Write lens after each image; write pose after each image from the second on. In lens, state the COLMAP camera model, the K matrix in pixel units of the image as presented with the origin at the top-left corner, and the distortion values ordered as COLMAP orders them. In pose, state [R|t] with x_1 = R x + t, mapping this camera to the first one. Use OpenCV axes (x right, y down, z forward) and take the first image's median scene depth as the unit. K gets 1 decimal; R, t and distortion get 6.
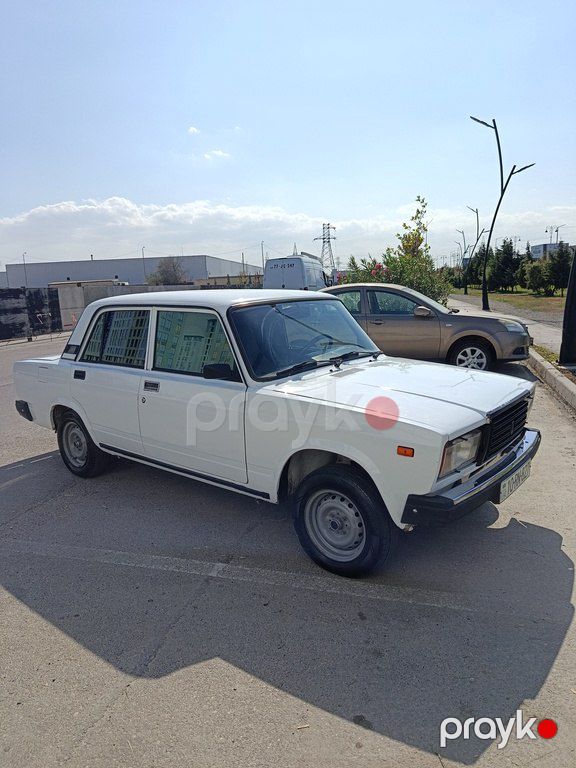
lens RADIAL K [[536.3, 0, 286.3], [0, 536.3, 380.3], [0, 0, 1]] dist [0.030415, -0.048621]
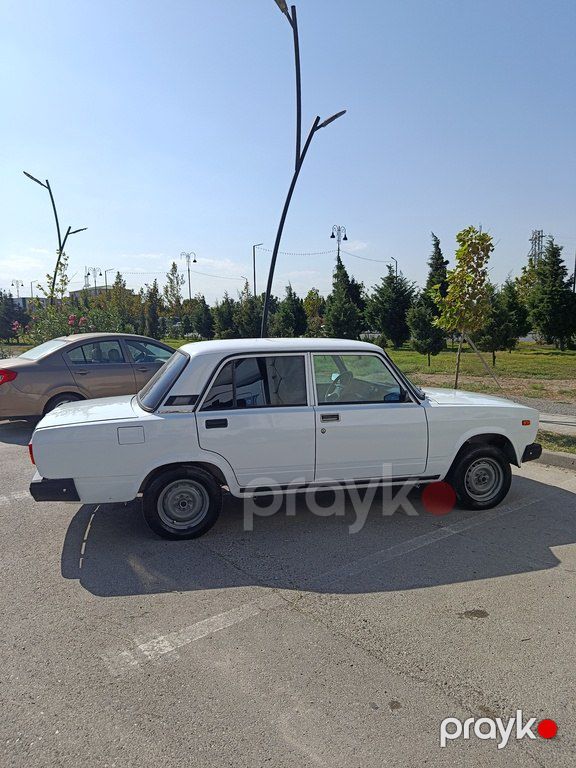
lens RADIAL K [[536.3, 0, 286.3], [0, 536.3, 380.3], [0, 0, 1]] dist [0.030415, -0.048621]
pose [[0.595192, -0.054245, 0.801751, -1.096822], [0.130711, 0.990967, -0.029988, -0.043041], [-0.792882, 0.122646, 0.596906, 0.315595]]
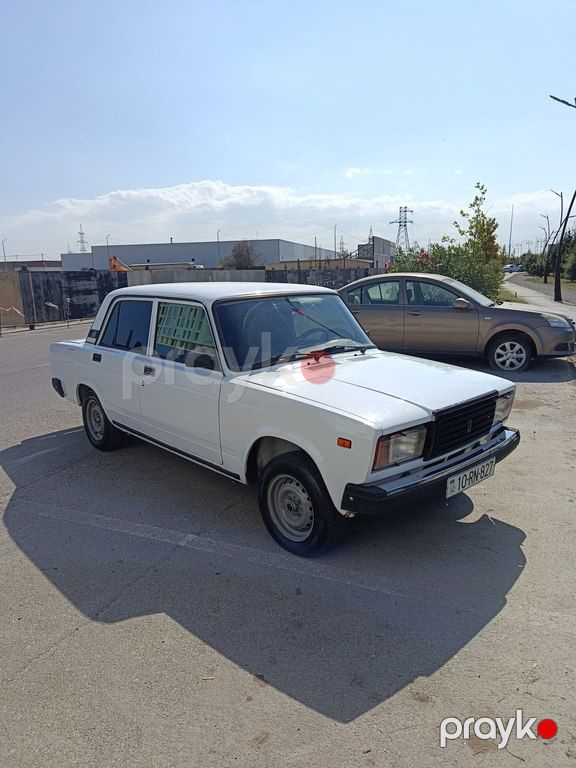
lens RADIAL K [[536.3, 0, 286.3], [0, 536.3, 380.3], [0, 0, 1]] dist [0.030415, -0.048621]
pose [[0.990749, 0.041858, -0.129087, 0.145777], [-0.038153, 0.998790, 0.031040, -0.012836], [0.130230, -0.025828, 0.991147, -0.043181]]
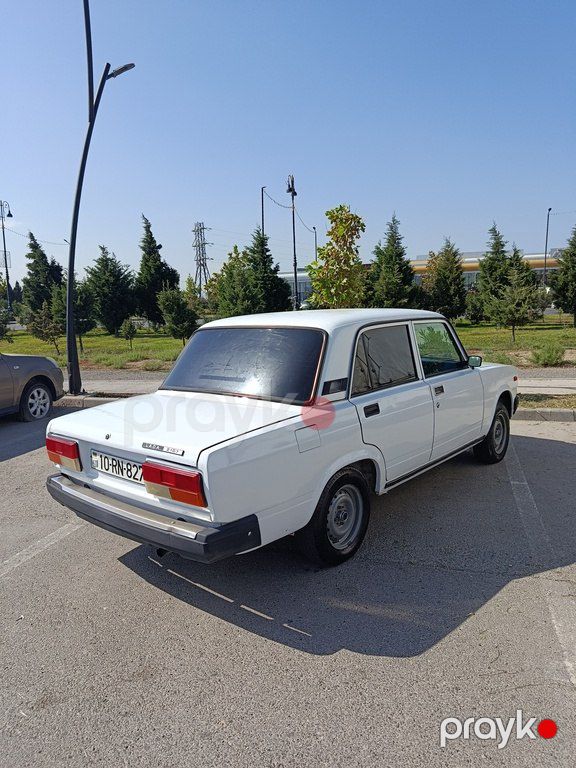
lens RADIAL K [[536.3, 0, 286.3], [0, 536.3, 380.3], [0, 0, 1]] dist [0.030415, -0.048621]
pose [[0.027439, -0.103905, 0.994209, -1.189137], [0.204818, 0.974066, 0.096147, -0.158026], [-0.978415, 0.200994, 0.048009, 1.093755]]
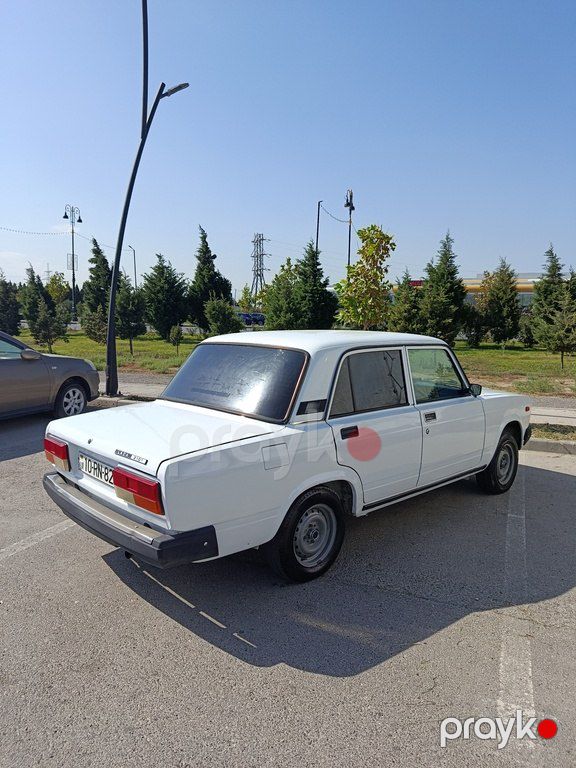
lens RADIAL K [[536.3, 0, 286.3], [0, 536.3, 380.3], [0, 0, 1]] dist [0.030415, -0.048621]
pose [[0.128693, -0.078402, 0.988580, -1.206787], [0.154006, 0.986356, 0.058177, -0.152039], [-0.979653, 0.144761, 0.139011, 0.985043]]
